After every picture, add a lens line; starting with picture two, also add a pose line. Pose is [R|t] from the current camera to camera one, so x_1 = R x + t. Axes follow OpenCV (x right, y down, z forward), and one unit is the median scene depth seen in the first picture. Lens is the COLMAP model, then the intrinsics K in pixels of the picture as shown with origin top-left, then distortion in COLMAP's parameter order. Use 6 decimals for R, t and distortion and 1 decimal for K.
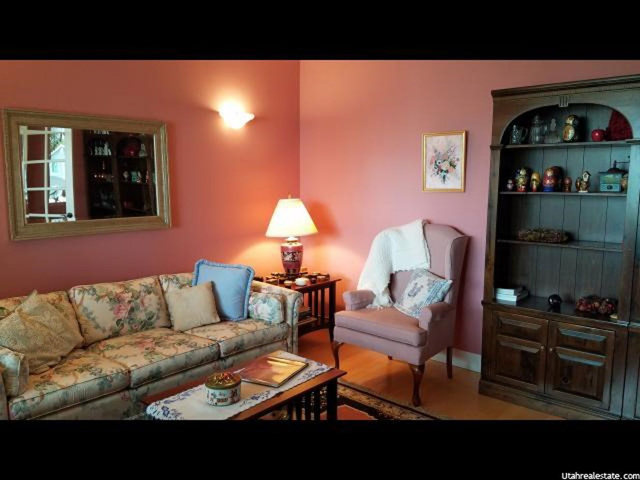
lens RADIAL K [[504.2, 0, 311.8], [0, 504.2, 241.7], [0, 0, 1]] dist [0.210929, -0.386306]
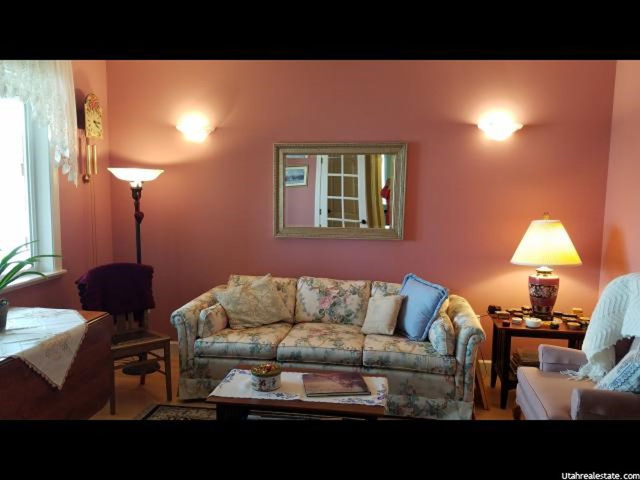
lens RADIAL K [[504.2, 0, 311.8], [0, 504.2, 241.7], [0, 0, 1]] dist [0.210929, -0.386306]
pose [[0.552150, 0.106225, -0.826950, 0.579291], [-0.111725, 0.992332, 0.052870, -0.068351], [0.826225, 0.063199, 0.559784, 0.286433]]
